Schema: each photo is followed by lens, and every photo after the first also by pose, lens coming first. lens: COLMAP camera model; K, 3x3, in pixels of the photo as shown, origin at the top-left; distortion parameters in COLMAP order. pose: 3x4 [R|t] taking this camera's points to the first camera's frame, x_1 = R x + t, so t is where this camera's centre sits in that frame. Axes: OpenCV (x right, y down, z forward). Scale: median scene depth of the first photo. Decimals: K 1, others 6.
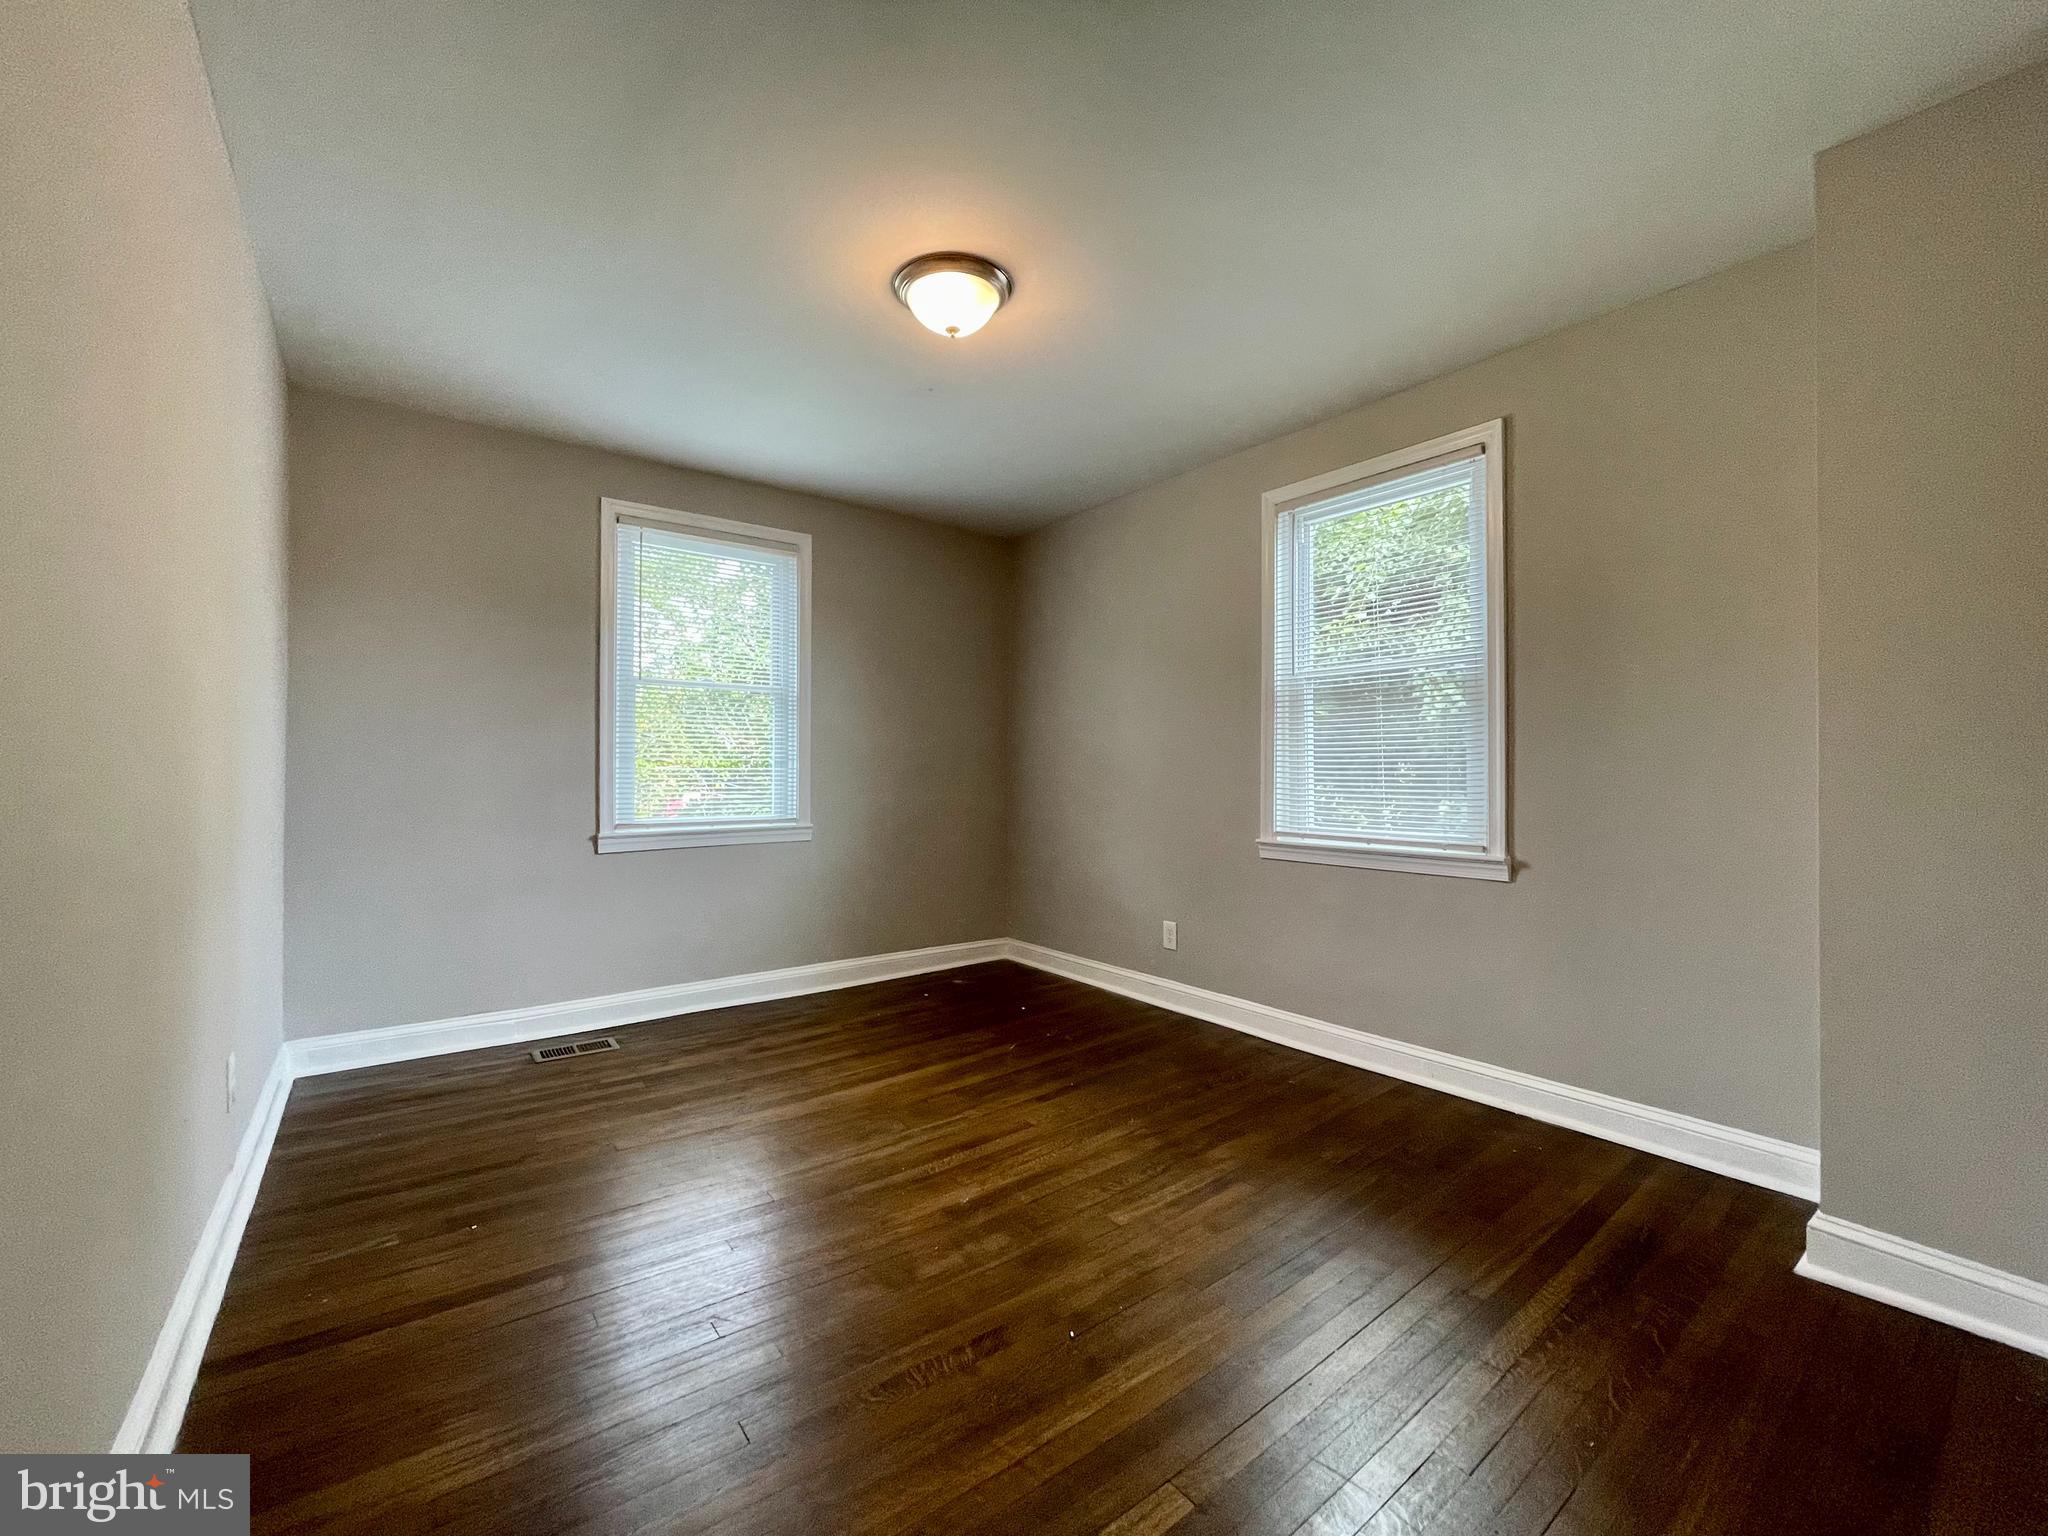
lens RADIAL K [[827.2, 0, 1019.9], [0, 827.2, 766.1], [0, 0, 1]] dist [0.002306, -0.000619]
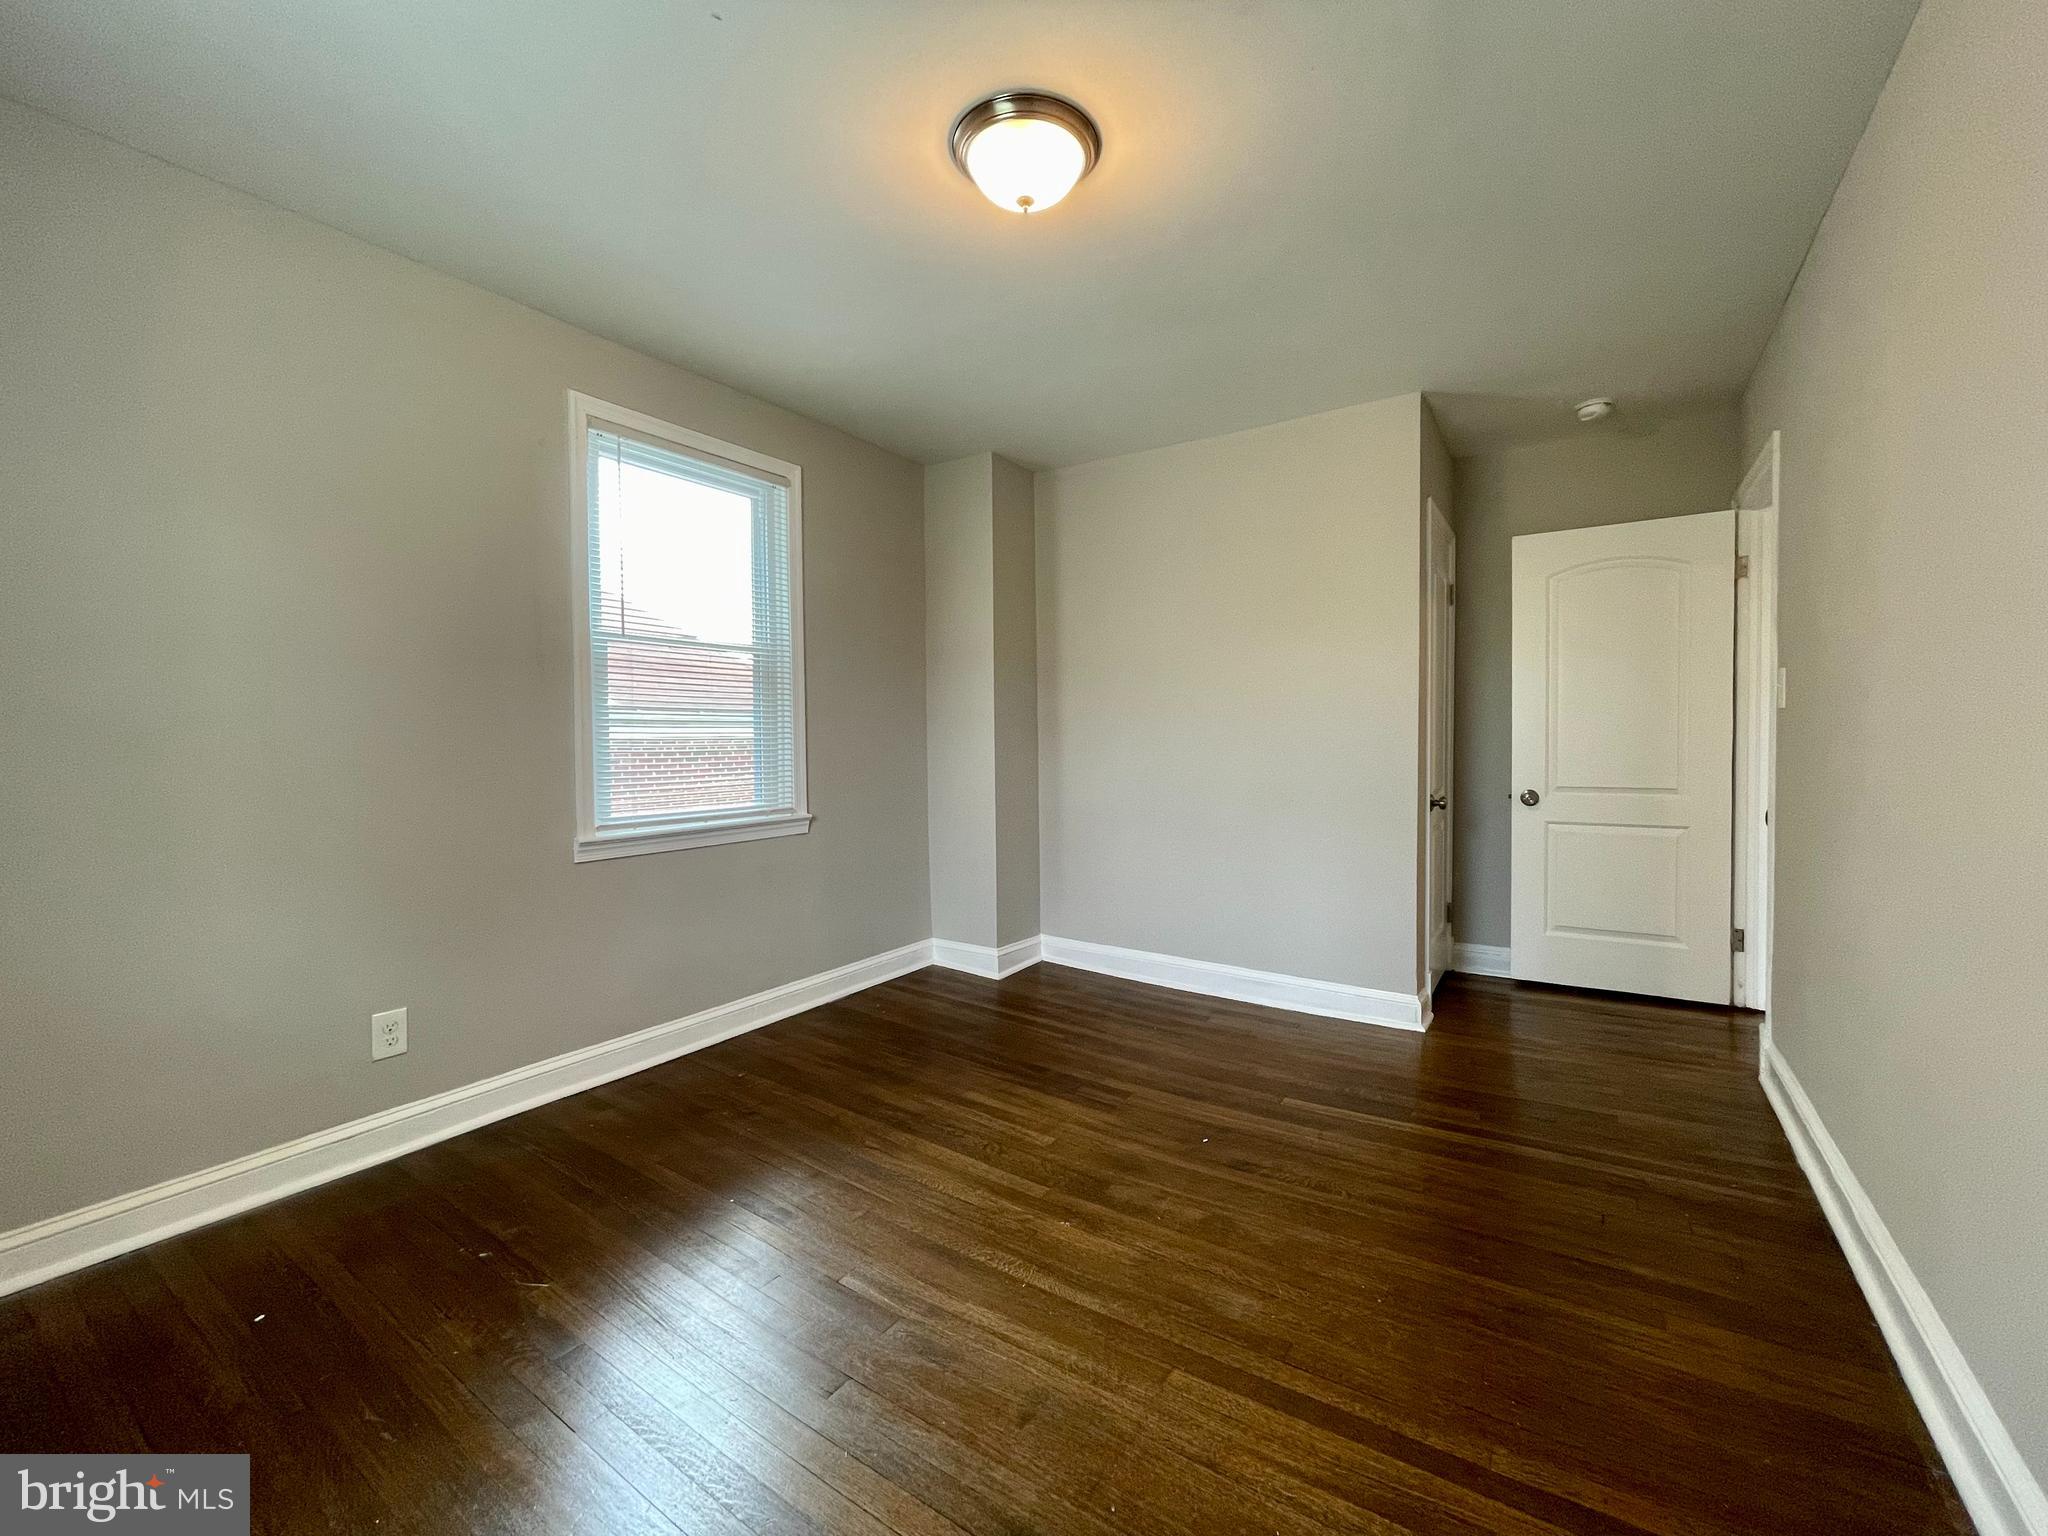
lens RADIAL K [[827.2, 0, 1021.8], [0, 827.2, 756.2], [0, 0, 1]] dist [0.002306, -0.000619]
pose [[-0.307797, -0.021139, 0.951217, -0.727624], [0.001988, 0.999737, 0.022861, -0.008154], [-0.951450, 0.008927, -0.307674, 1.062695]]
